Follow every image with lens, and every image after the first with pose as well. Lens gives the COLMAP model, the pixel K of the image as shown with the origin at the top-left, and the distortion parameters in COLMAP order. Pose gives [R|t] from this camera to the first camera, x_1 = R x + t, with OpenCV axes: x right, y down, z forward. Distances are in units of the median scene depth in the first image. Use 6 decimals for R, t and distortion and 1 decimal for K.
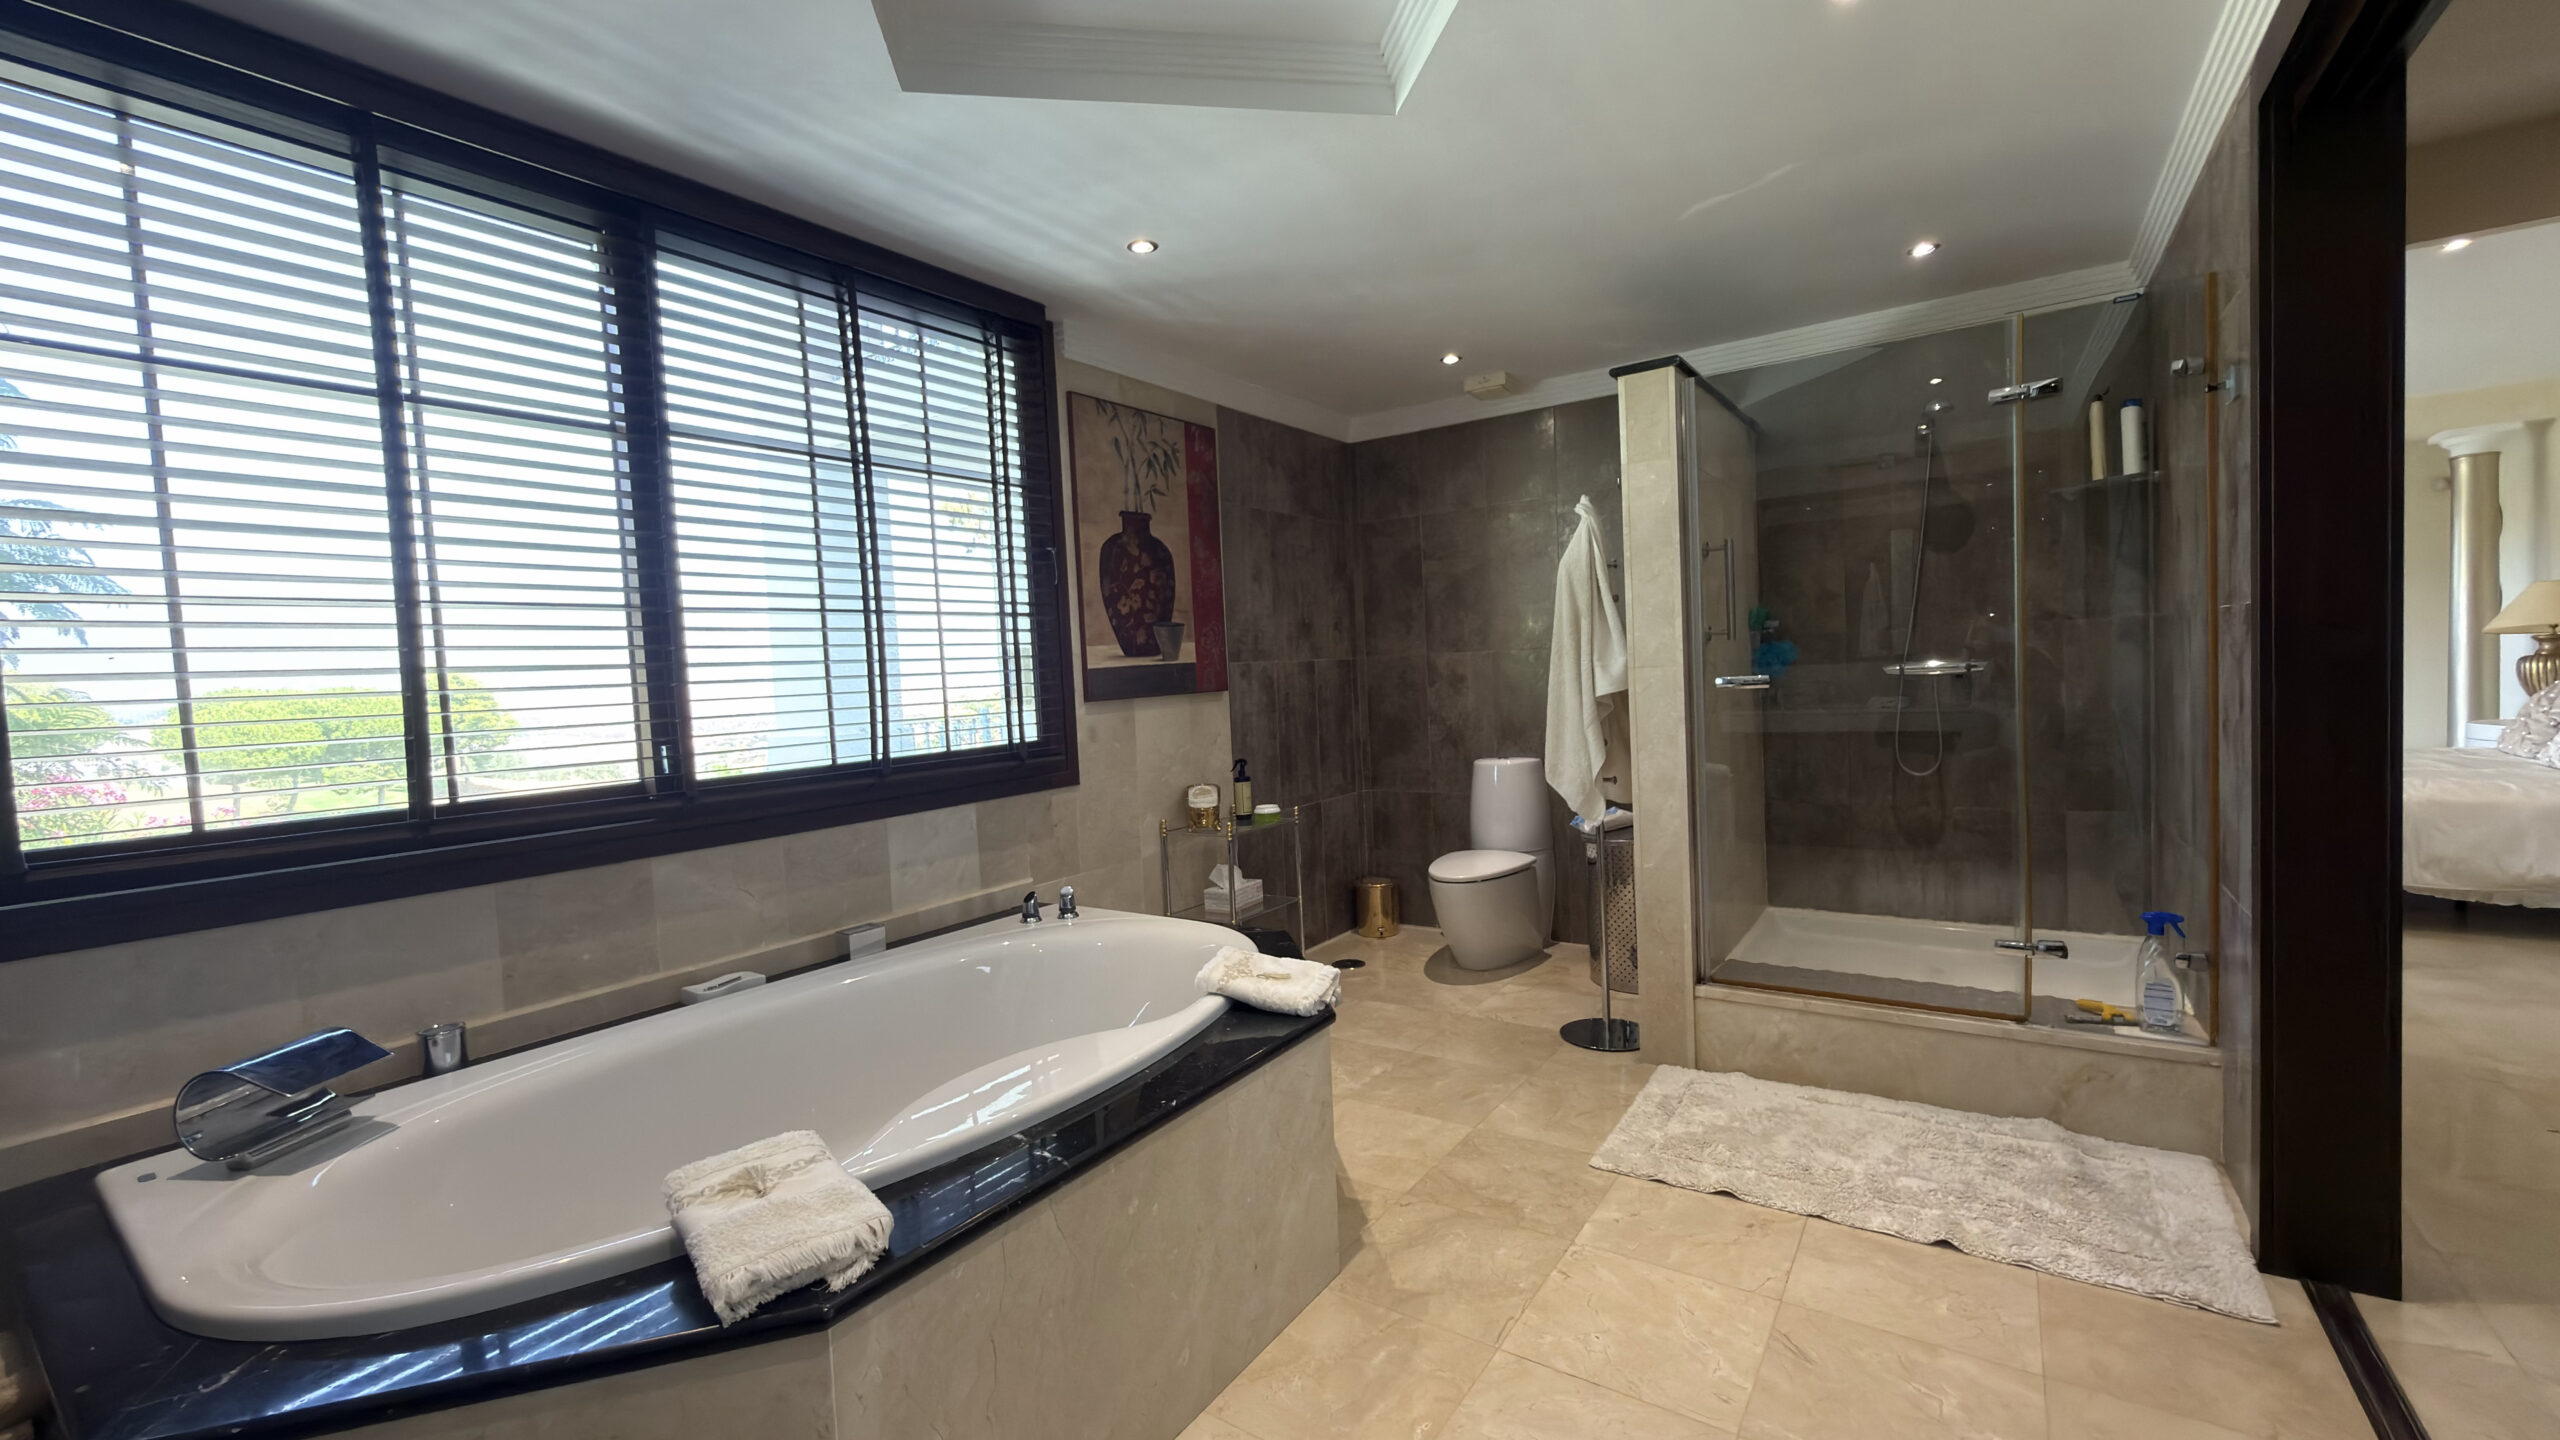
lens RADIAL K [[1021.2, 0, 1280.0], [0, 1021.2, 720.0], [0, 0, 1]] dist [0.000012, -0.000002]
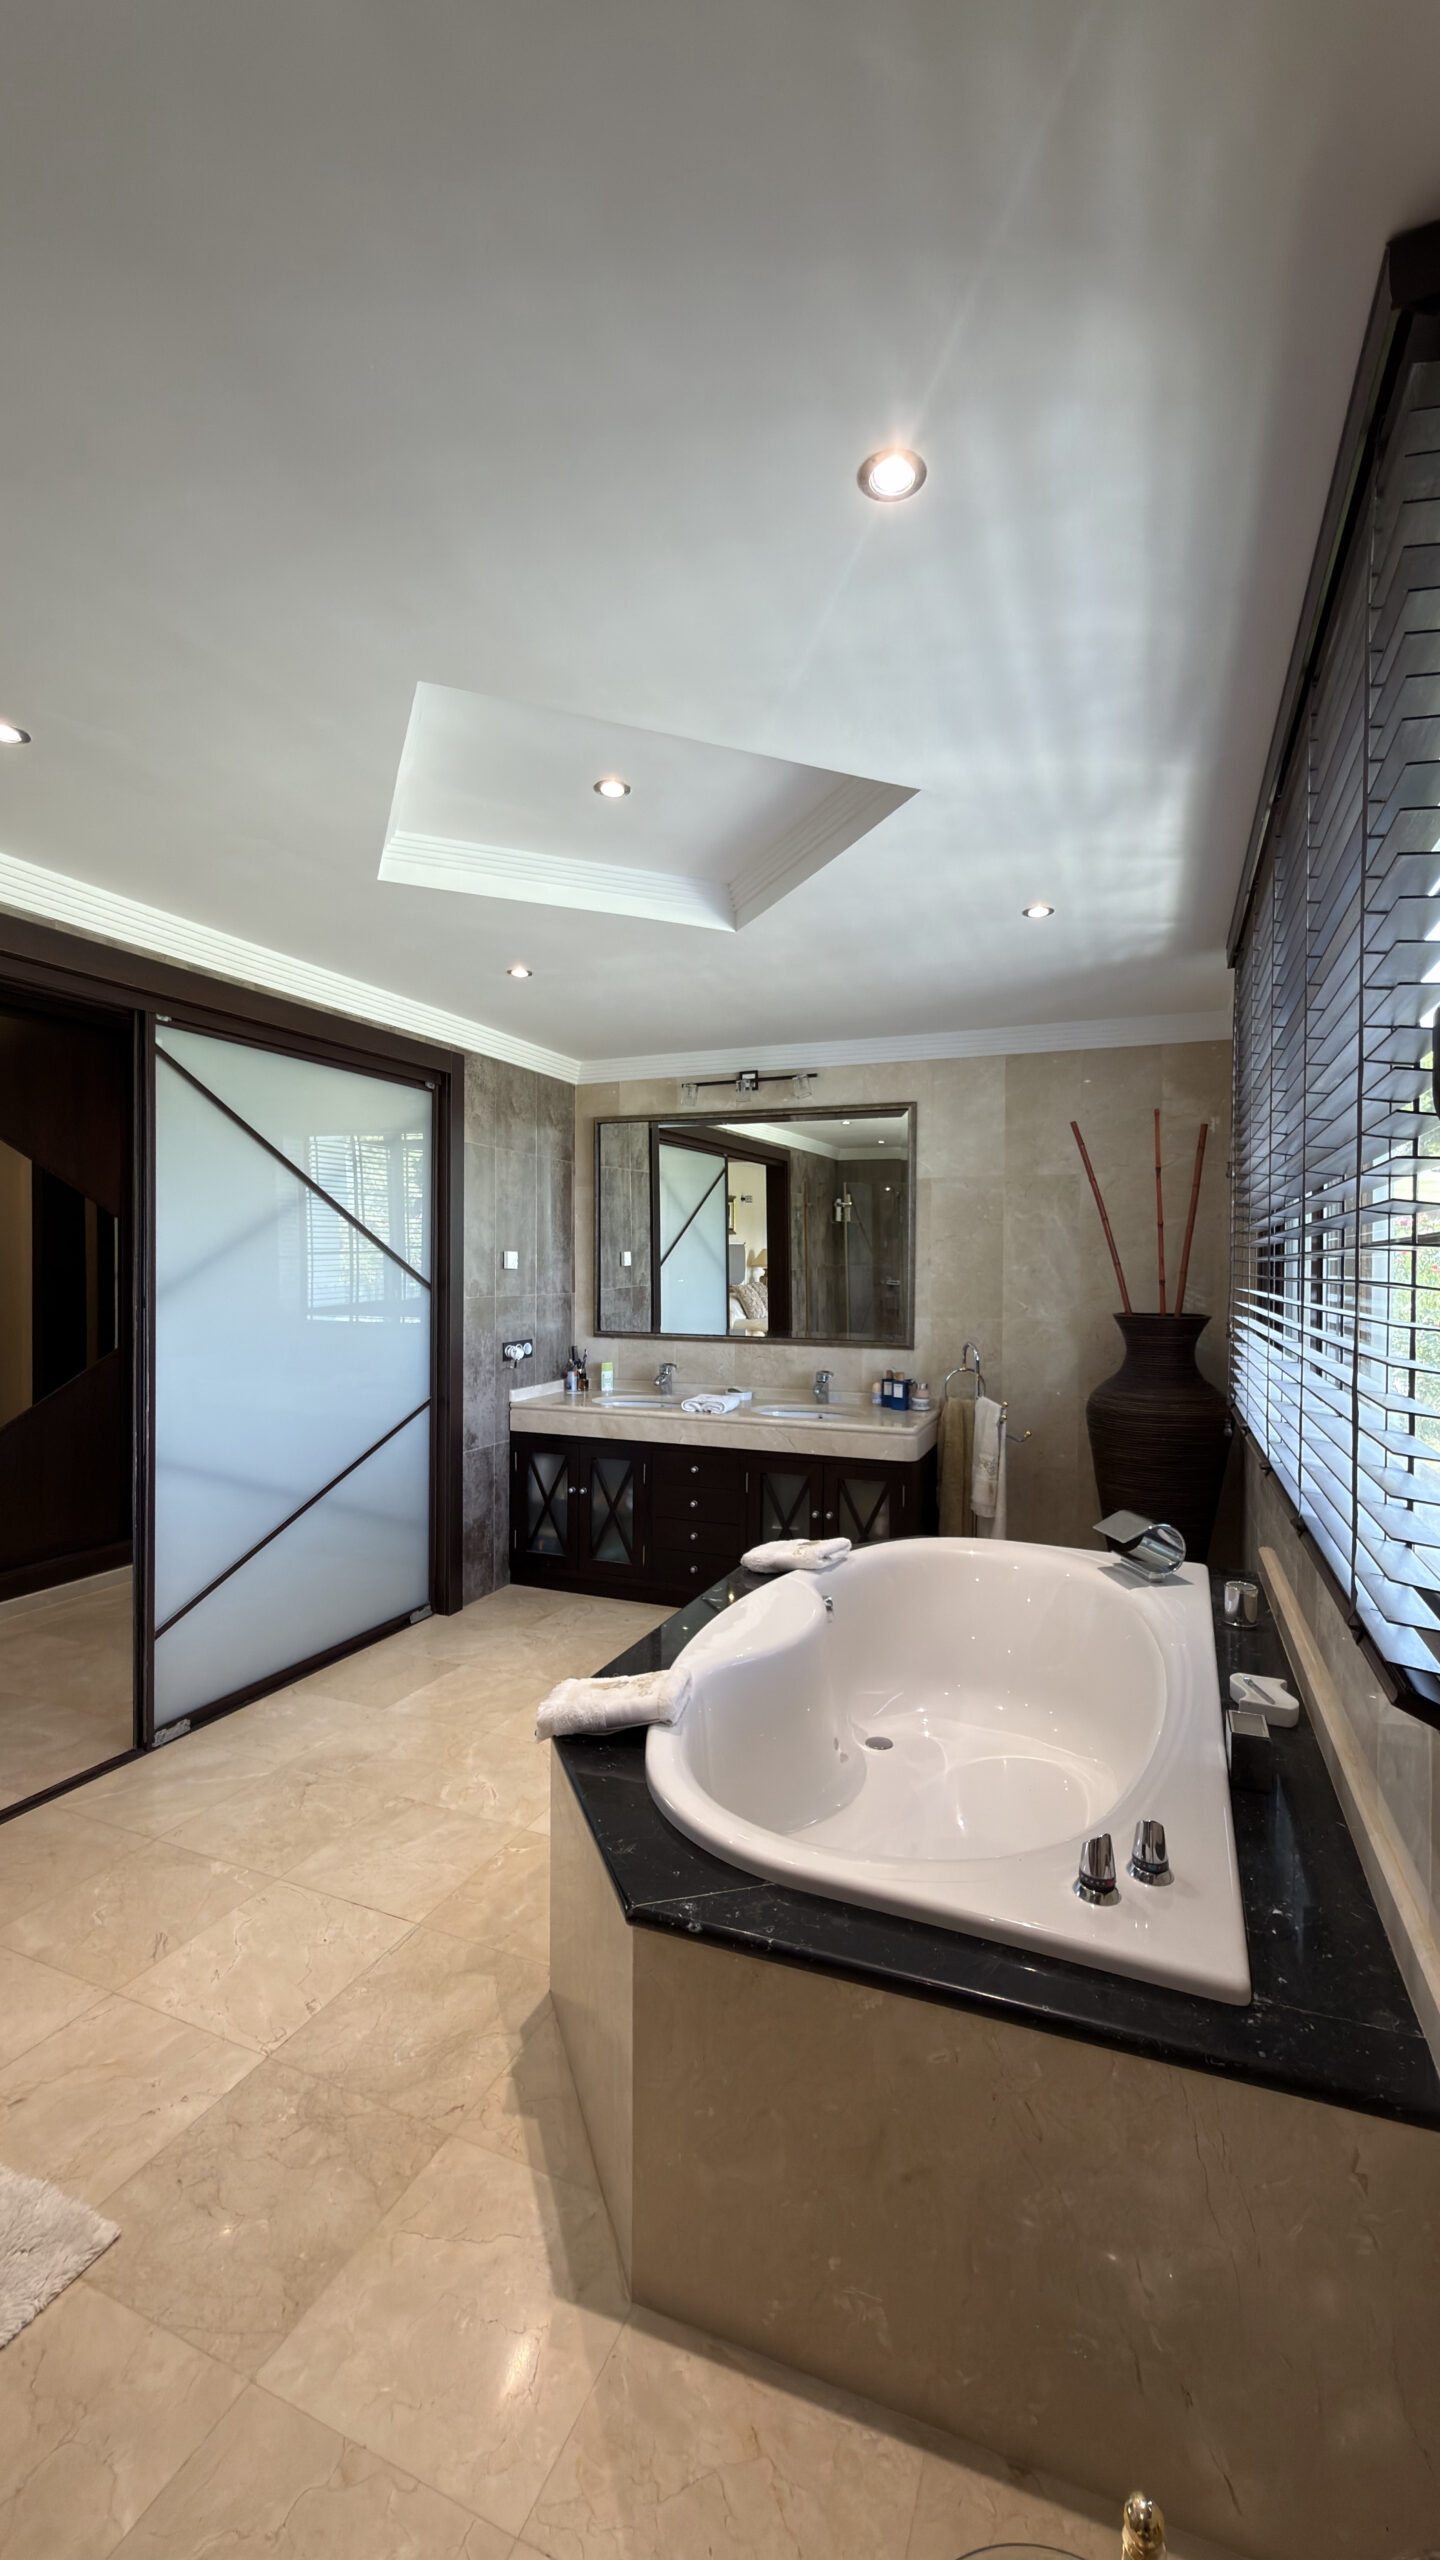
lens RADIAL K [[1021.2, 0, 720.0], [0, 1021.2, 1280.0], [0, 0, 1]] dist [0.000012, -0.000002]
pose [[-0.978158, 0.042853, -0.203399, 0.062764], [0.029962, 0.997367, 0.066040, -0.160481], [0.205693, 0.058504, -0.976866, 1.750060]]
